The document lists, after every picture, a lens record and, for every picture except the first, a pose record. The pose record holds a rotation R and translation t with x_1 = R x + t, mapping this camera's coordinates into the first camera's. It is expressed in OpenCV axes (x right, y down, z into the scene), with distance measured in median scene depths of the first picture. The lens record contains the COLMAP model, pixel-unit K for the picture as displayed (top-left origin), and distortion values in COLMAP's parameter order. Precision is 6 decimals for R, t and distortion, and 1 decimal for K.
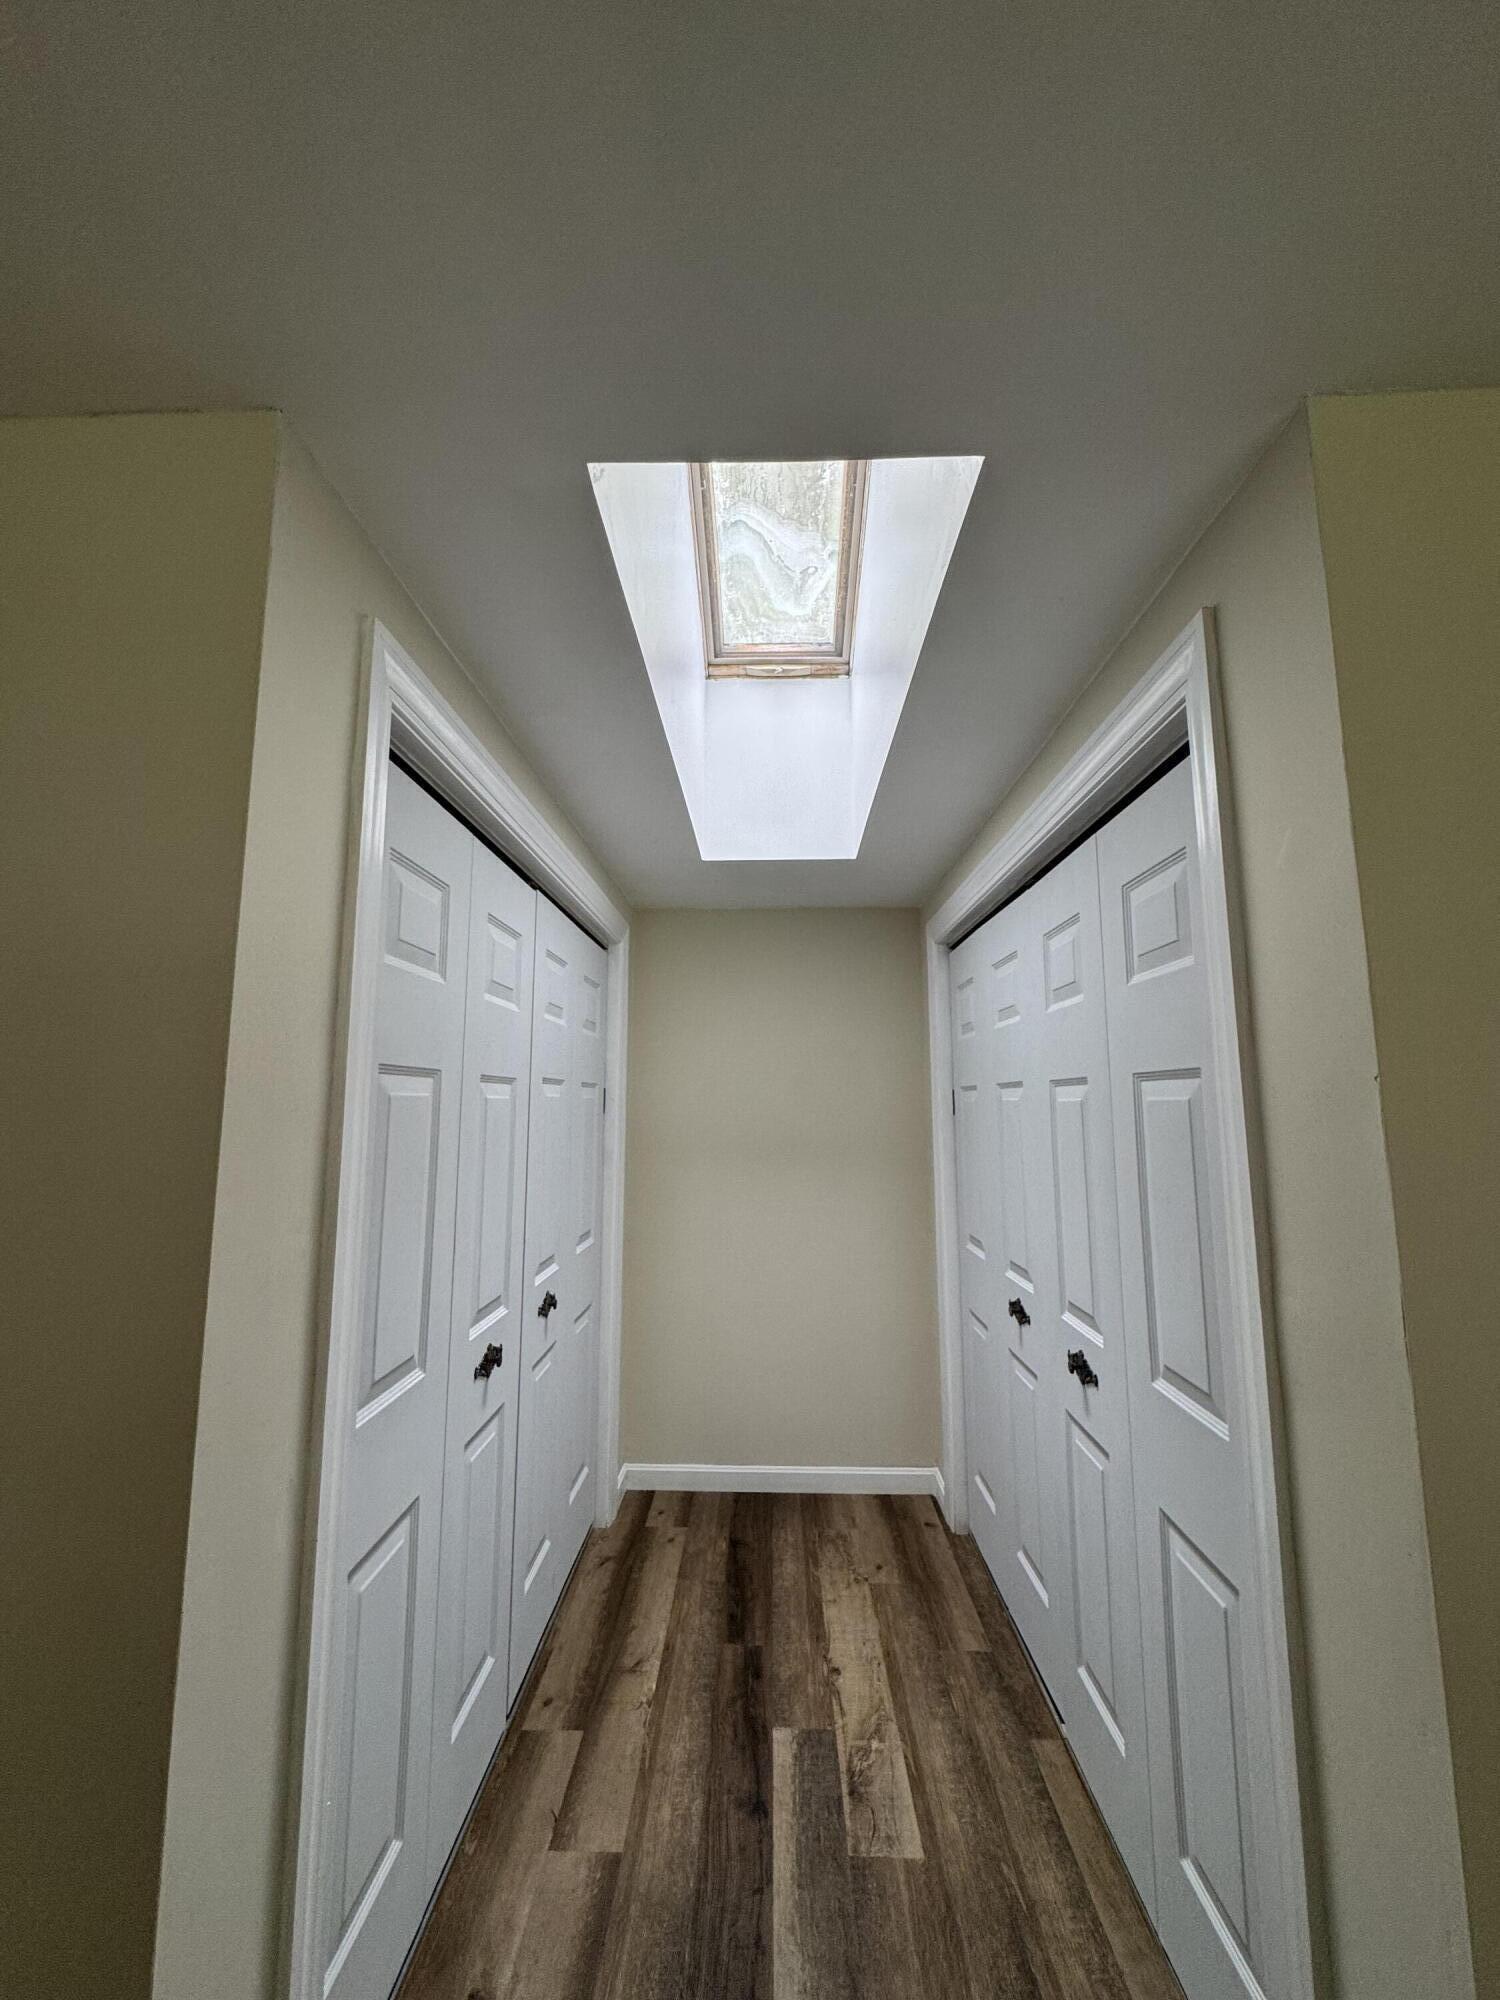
lens RADIAL K [[801.0, 0, 752.6], [0, 801.0, 999.5], [0, 0, 1]] dist [-0.003578, -0.000316]
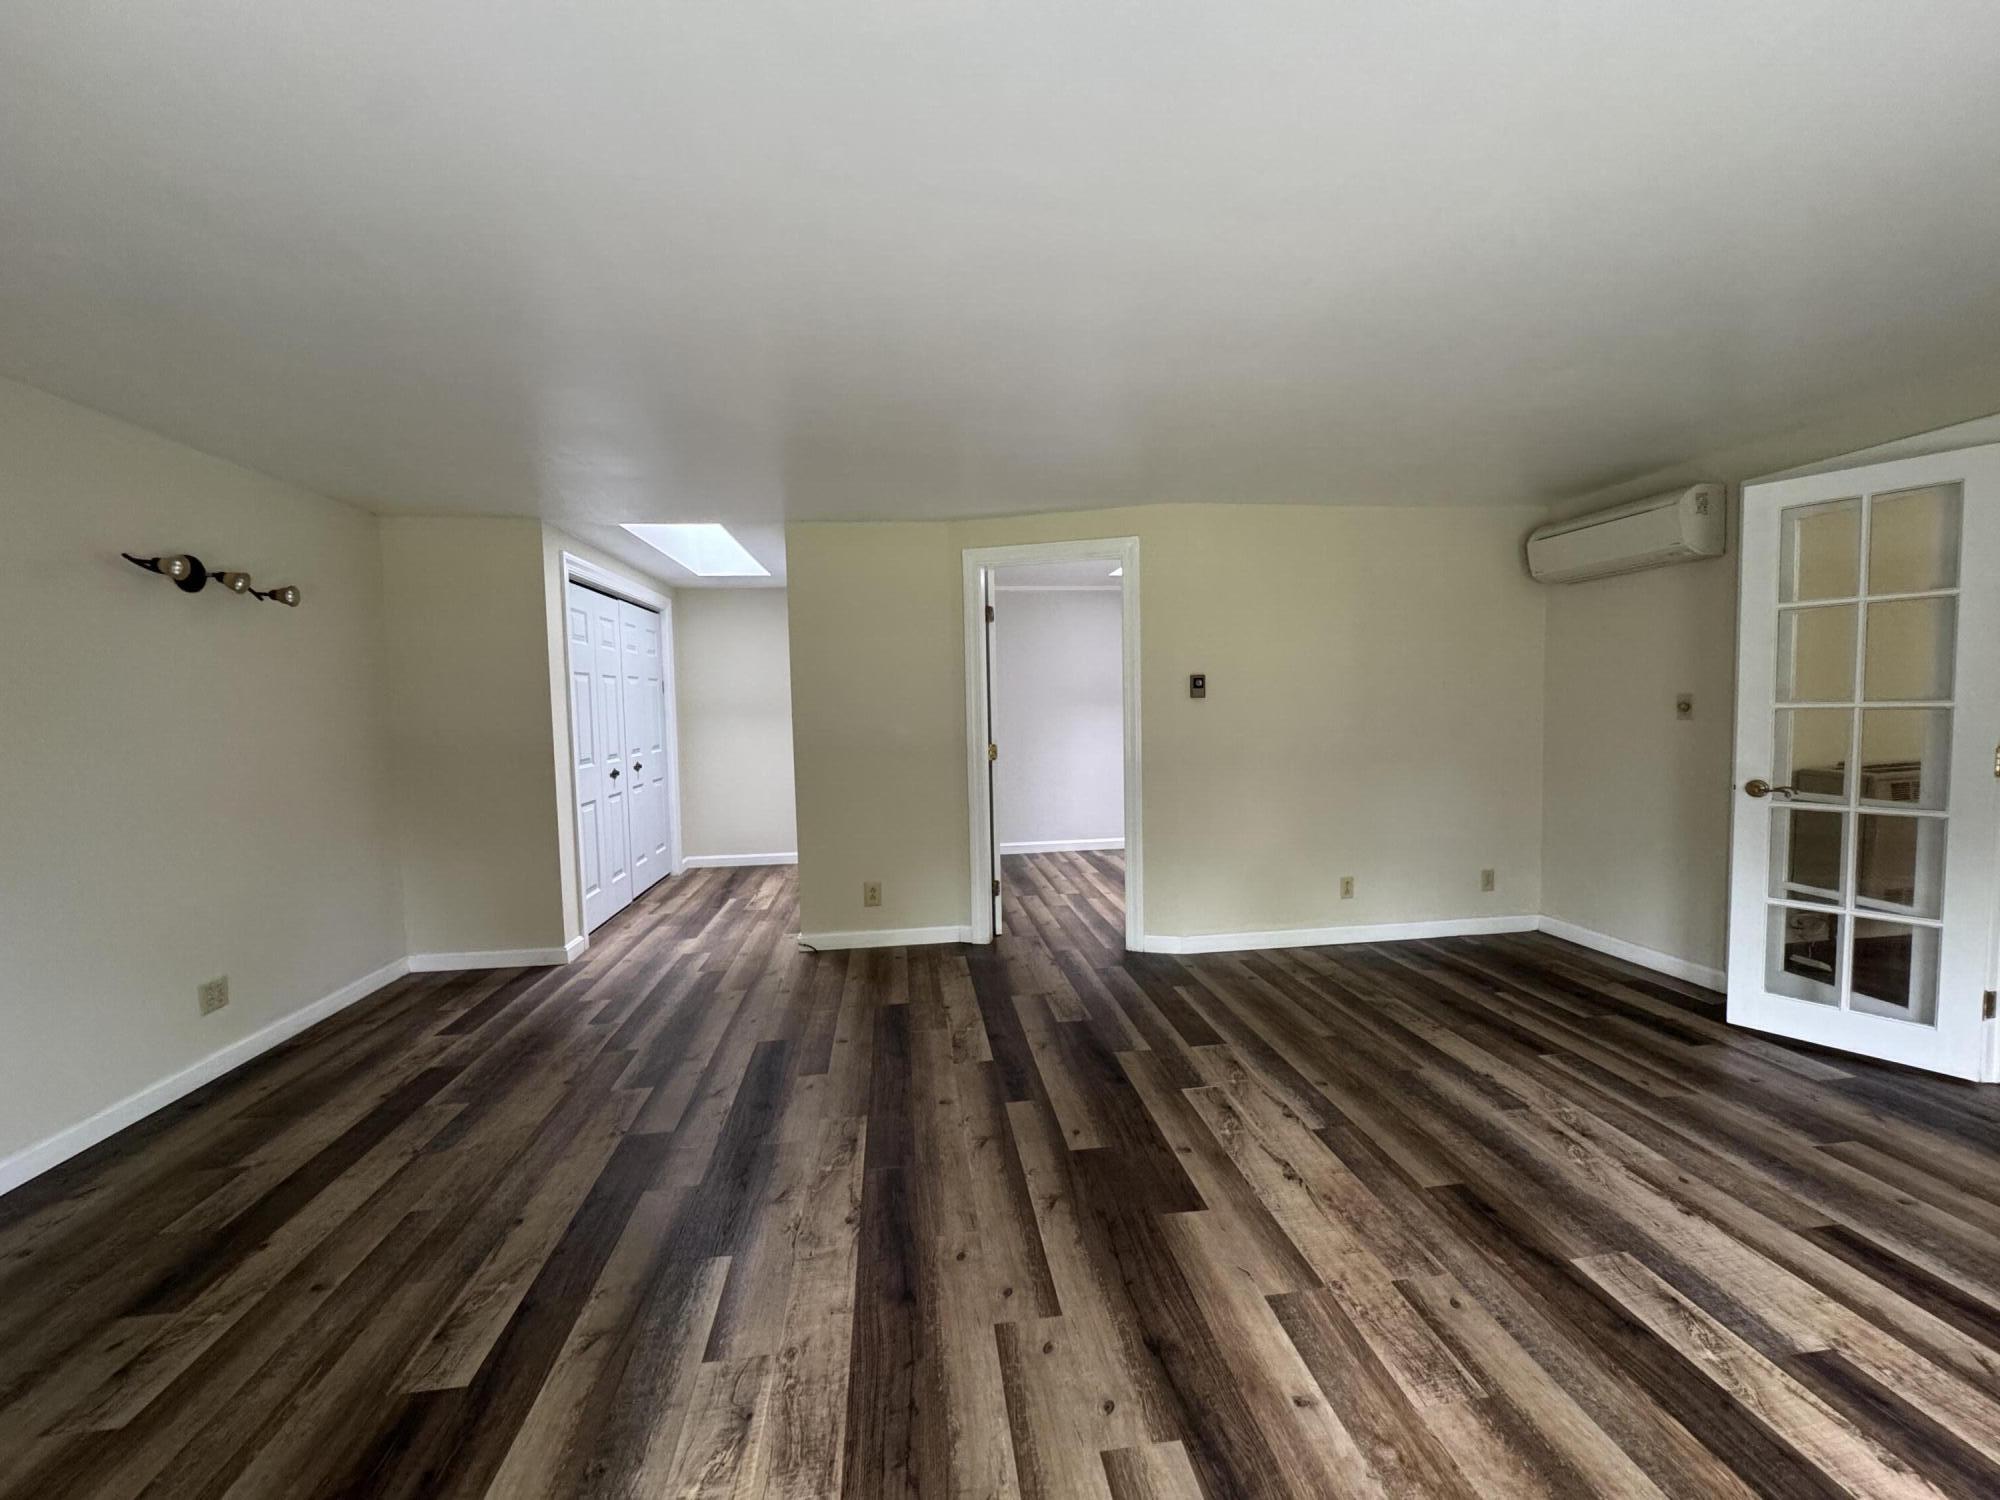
lens RADIAL K [[801.0, 0, 997.9], [0, 801.0, 748.6], [0, 0, 1]] dist [-0.003578, -0.000316]
pose [[0.989560, -0.031199, 0.140702, 0.399598], [0.004337, 0.982292, 0.187307, -0.109501], [-0.144055, -0.184742, 0.972172, -1.250396]]
